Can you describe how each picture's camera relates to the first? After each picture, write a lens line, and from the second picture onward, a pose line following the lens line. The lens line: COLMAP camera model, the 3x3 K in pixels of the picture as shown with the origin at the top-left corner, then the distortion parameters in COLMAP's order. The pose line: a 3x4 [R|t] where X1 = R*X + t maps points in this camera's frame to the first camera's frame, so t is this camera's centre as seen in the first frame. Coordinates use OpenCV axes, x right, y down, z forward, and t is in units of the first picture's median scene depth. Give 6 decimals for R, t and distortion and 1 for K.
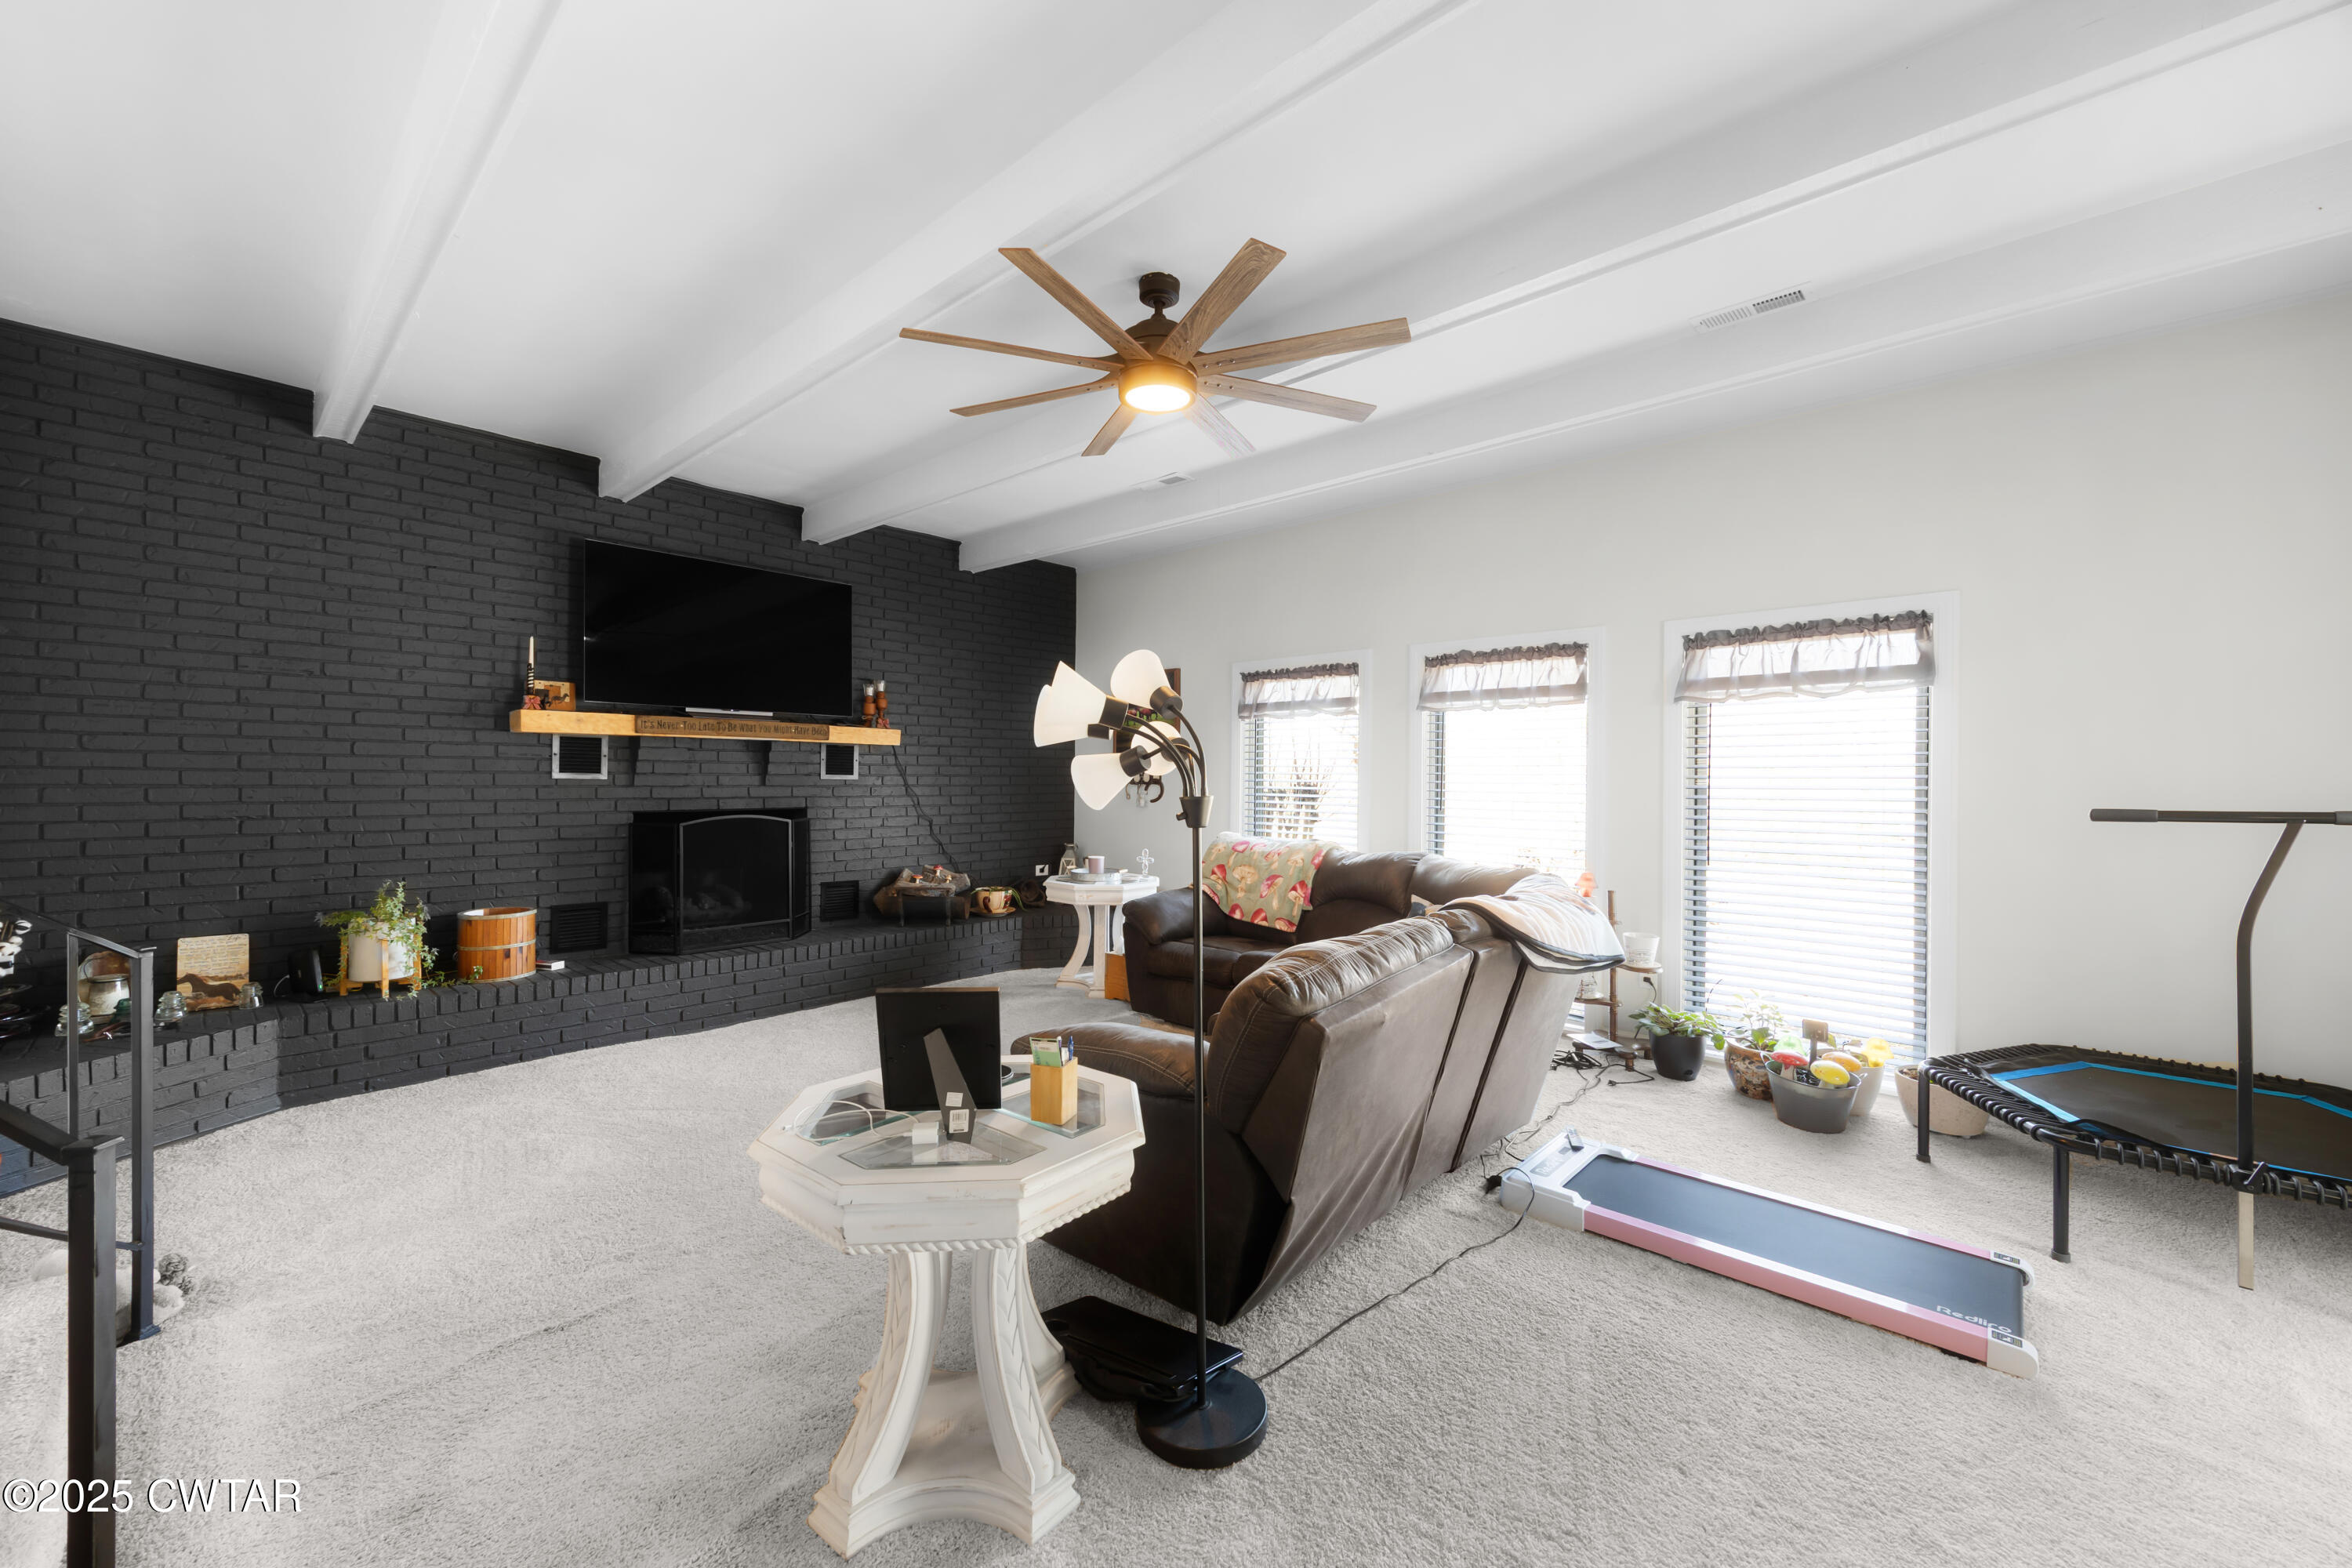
lens RADIAL K [[916.6, 0, 1180.6], [0, 916.6, 782.5], [0, 0, 1]] dist [-0.002753, 0.000174]
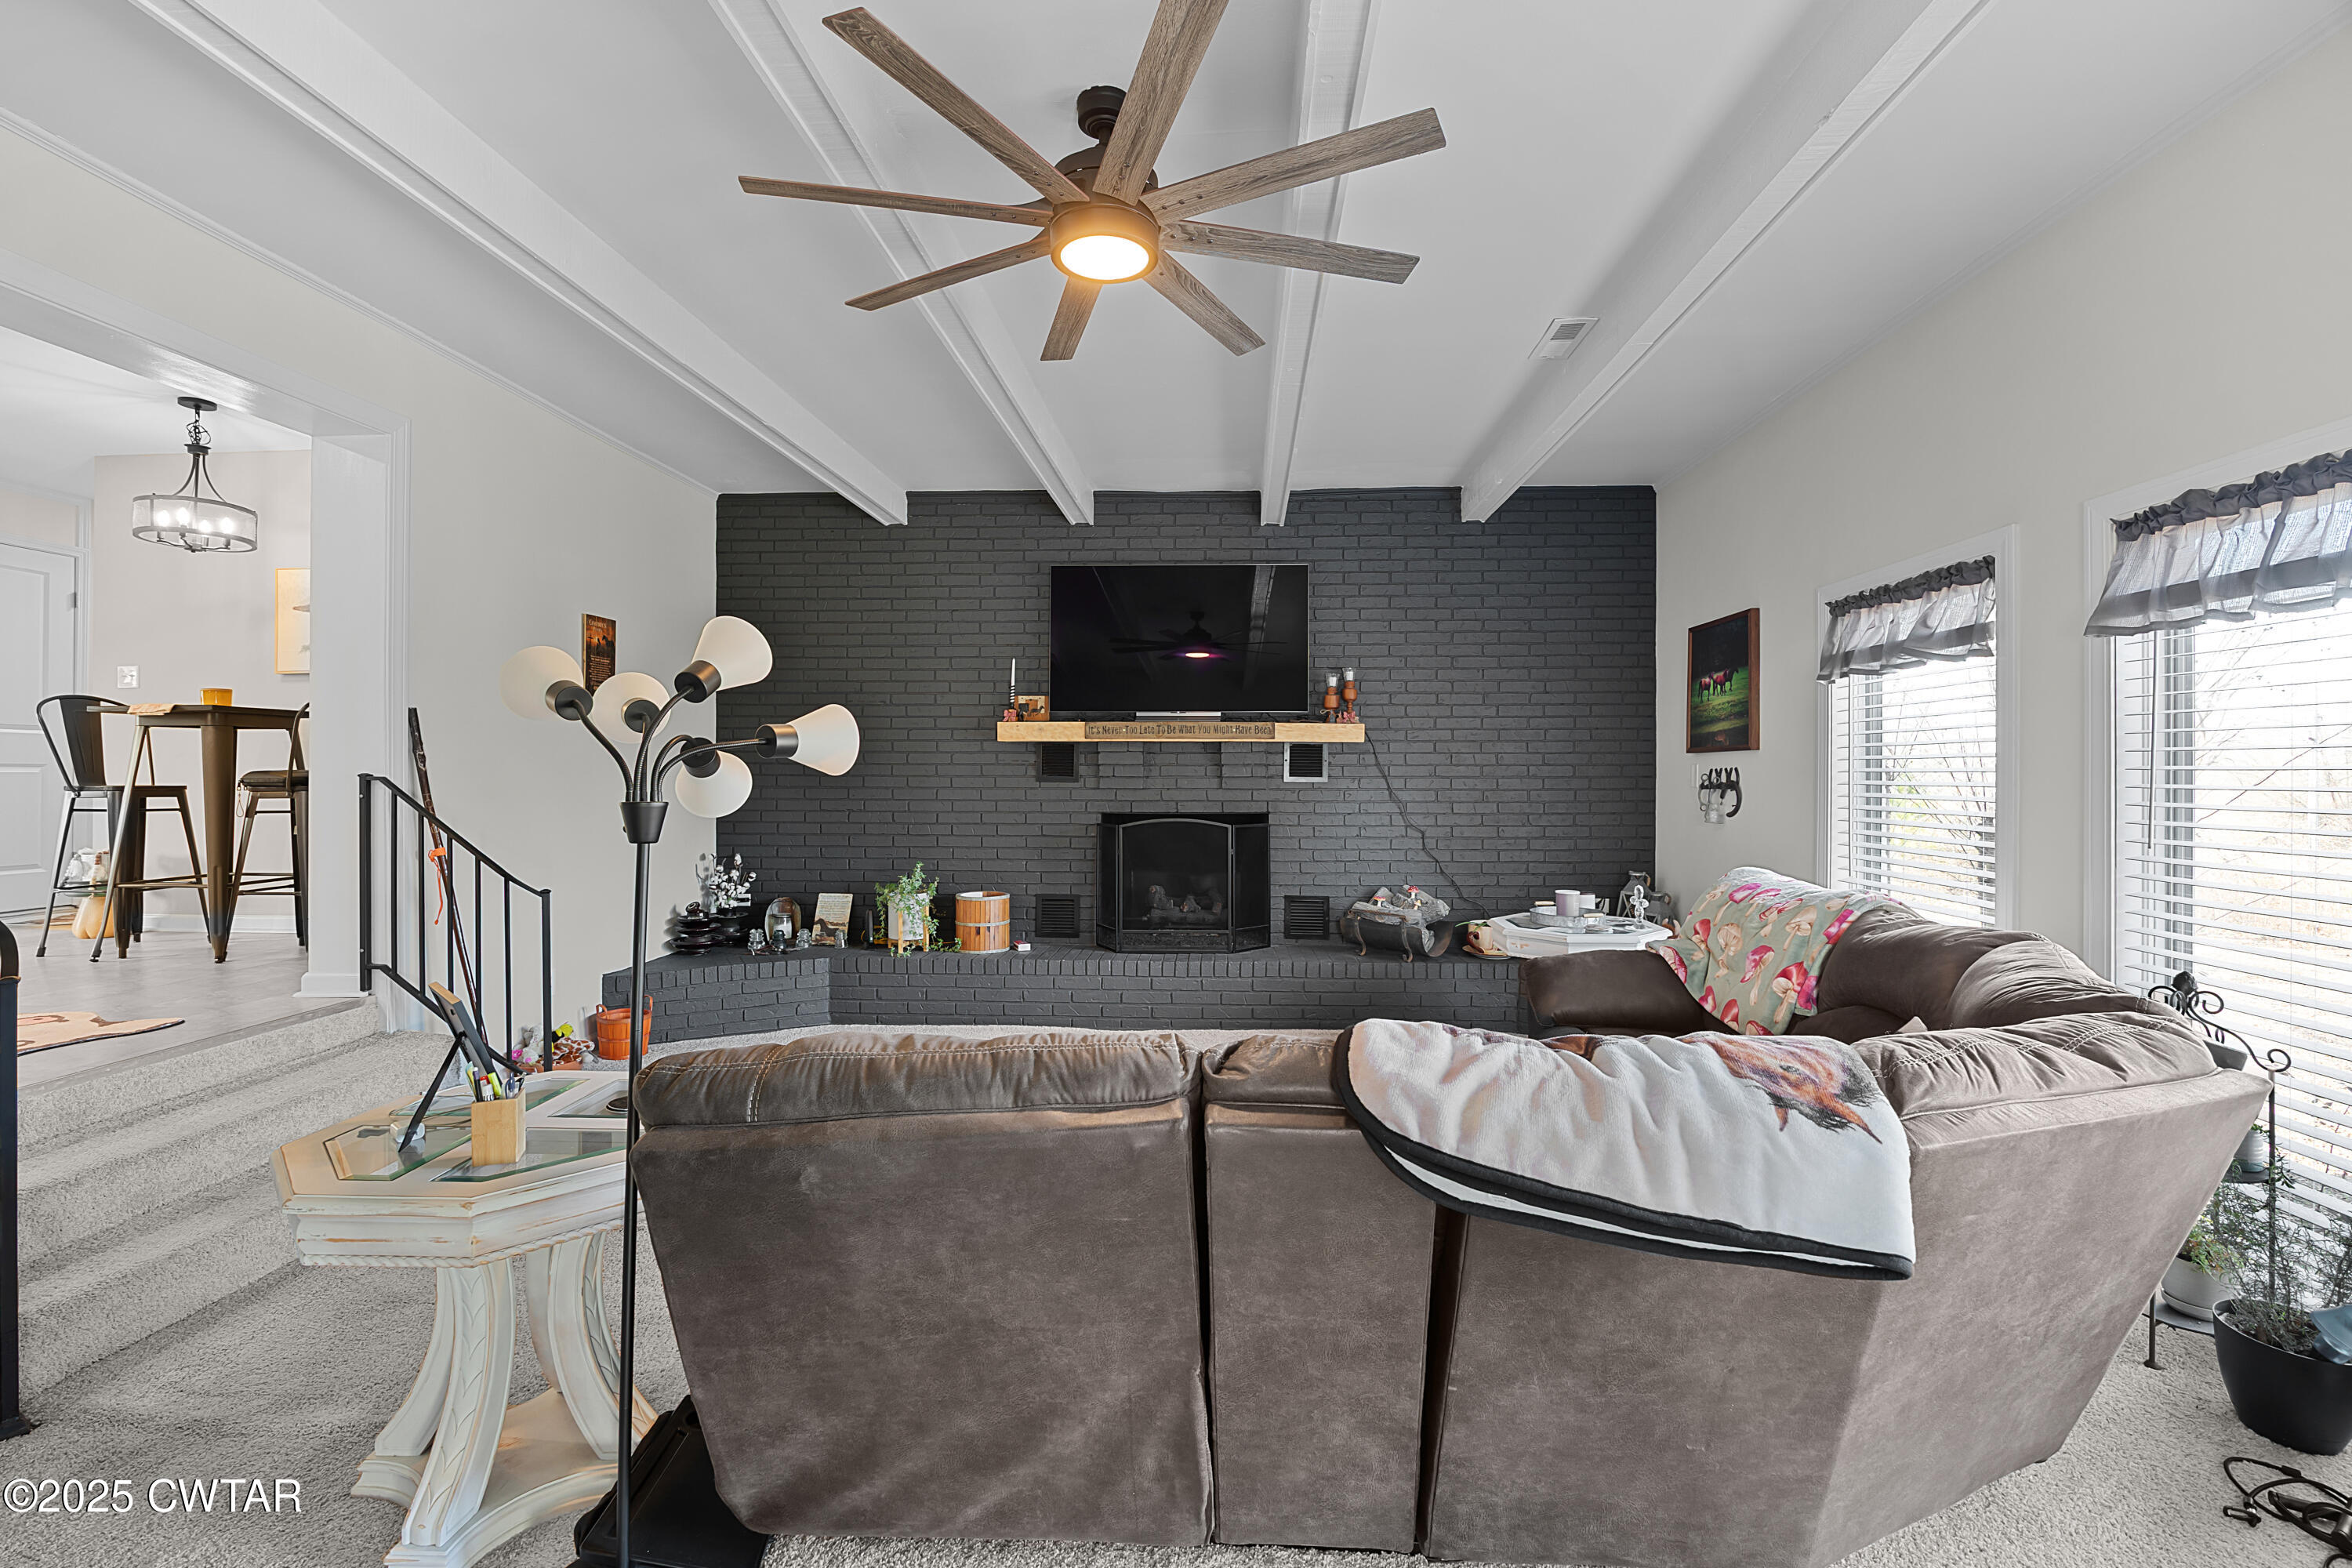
lens RADIAL K [[1018.0, 0, 1171.9], [0, 1018.0, 779.3], [0, 0, 1]] dist [-0.020096, 0.000289]
pose [[0.634236, -0.002990, -0.773133, 0.341418], [-0.002135, 0.999982, -0.005618, -0.000514], [0.773136, 0.005214, 0.634219, 0.288346]]
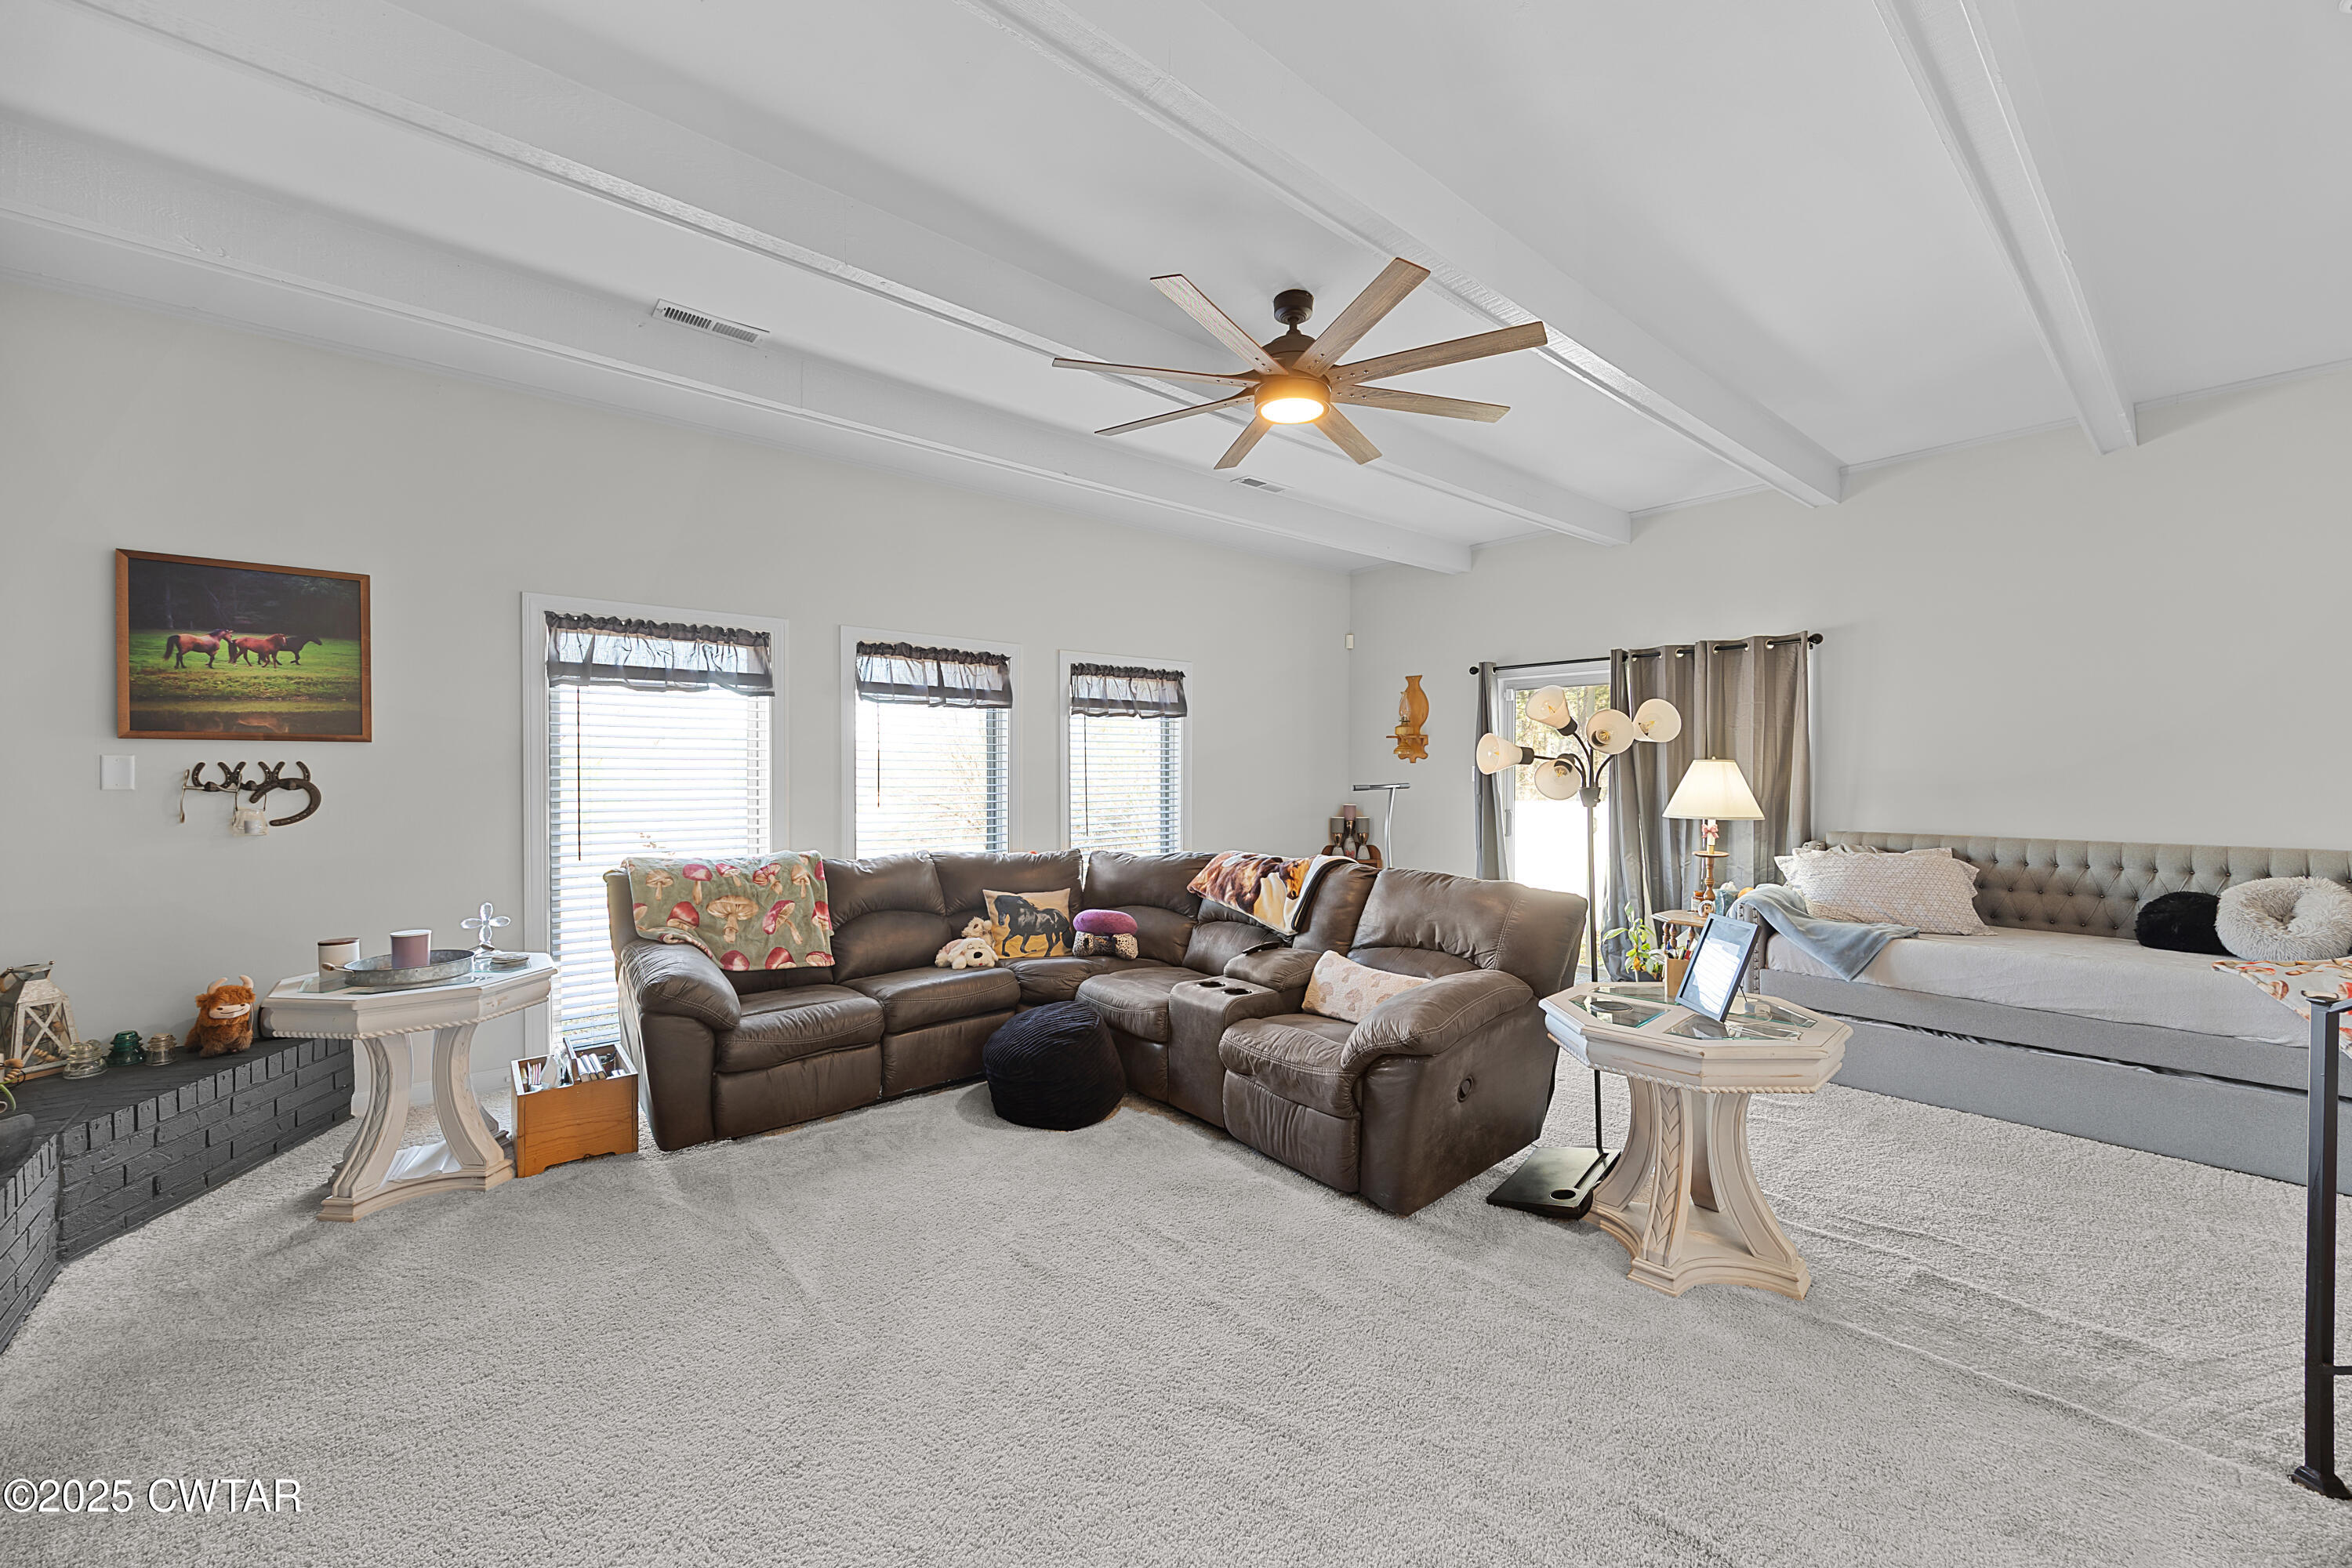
lens RADIAL K [[916.6, 0, 1179.1], [0, 916.6, 772.6], [0, 0, 1]] dist [-0.002753, 0.000174]
pose [[0.124433, -0.007827, 0.992197, -0.585545], [0.006192, 0.999956, 0.007111, -0.009628], [-0.992209, 0.005259, 0.124476, 0.541392]]
